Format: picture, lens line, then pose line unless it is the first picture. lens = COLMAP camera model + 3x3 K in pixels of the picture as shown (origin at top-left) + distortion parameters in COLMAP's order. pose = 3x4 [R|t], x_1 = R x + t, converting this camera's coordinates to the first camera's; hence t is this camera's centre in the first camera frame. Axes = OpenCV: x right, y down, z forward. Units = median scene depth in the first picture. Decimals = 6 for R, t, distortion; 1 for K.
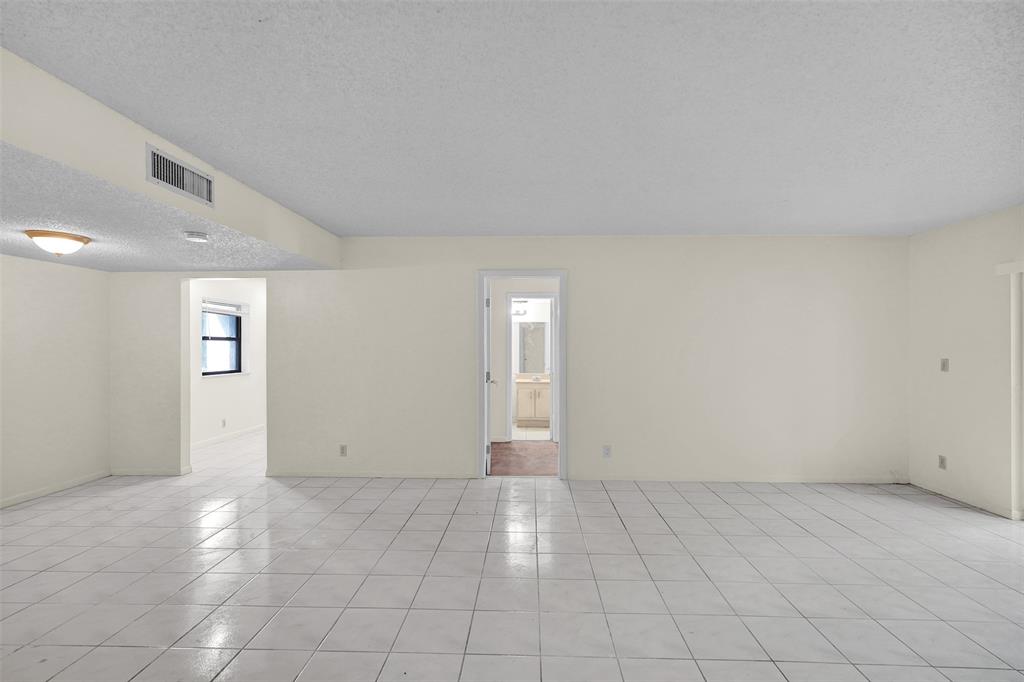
lens RADIAL K [[461.5, 0, 512.8], [0, 461.5, 344.5], [0, 0, 1]] dist [-0.000711, 0.001603]
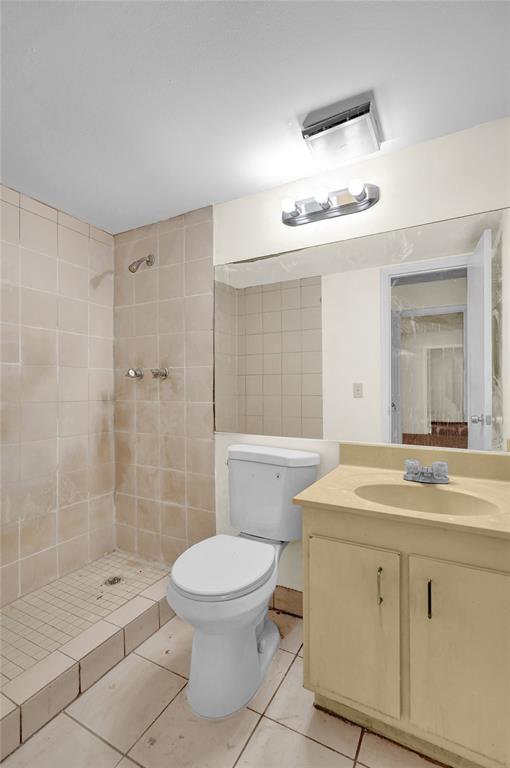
lens RADIAL K [[353.8, 0, 247.5], [0, 353.8, 385.4], [0, 0, 1]] dist [-0.003037, 0.000580]
pose [[0.889538, -0.003891, -0.456846, 0.056381], [0.006572, 0.999969, 0.004279, 0.033034], [0.456815, -0.006808, 0.889536, 0.857797]]
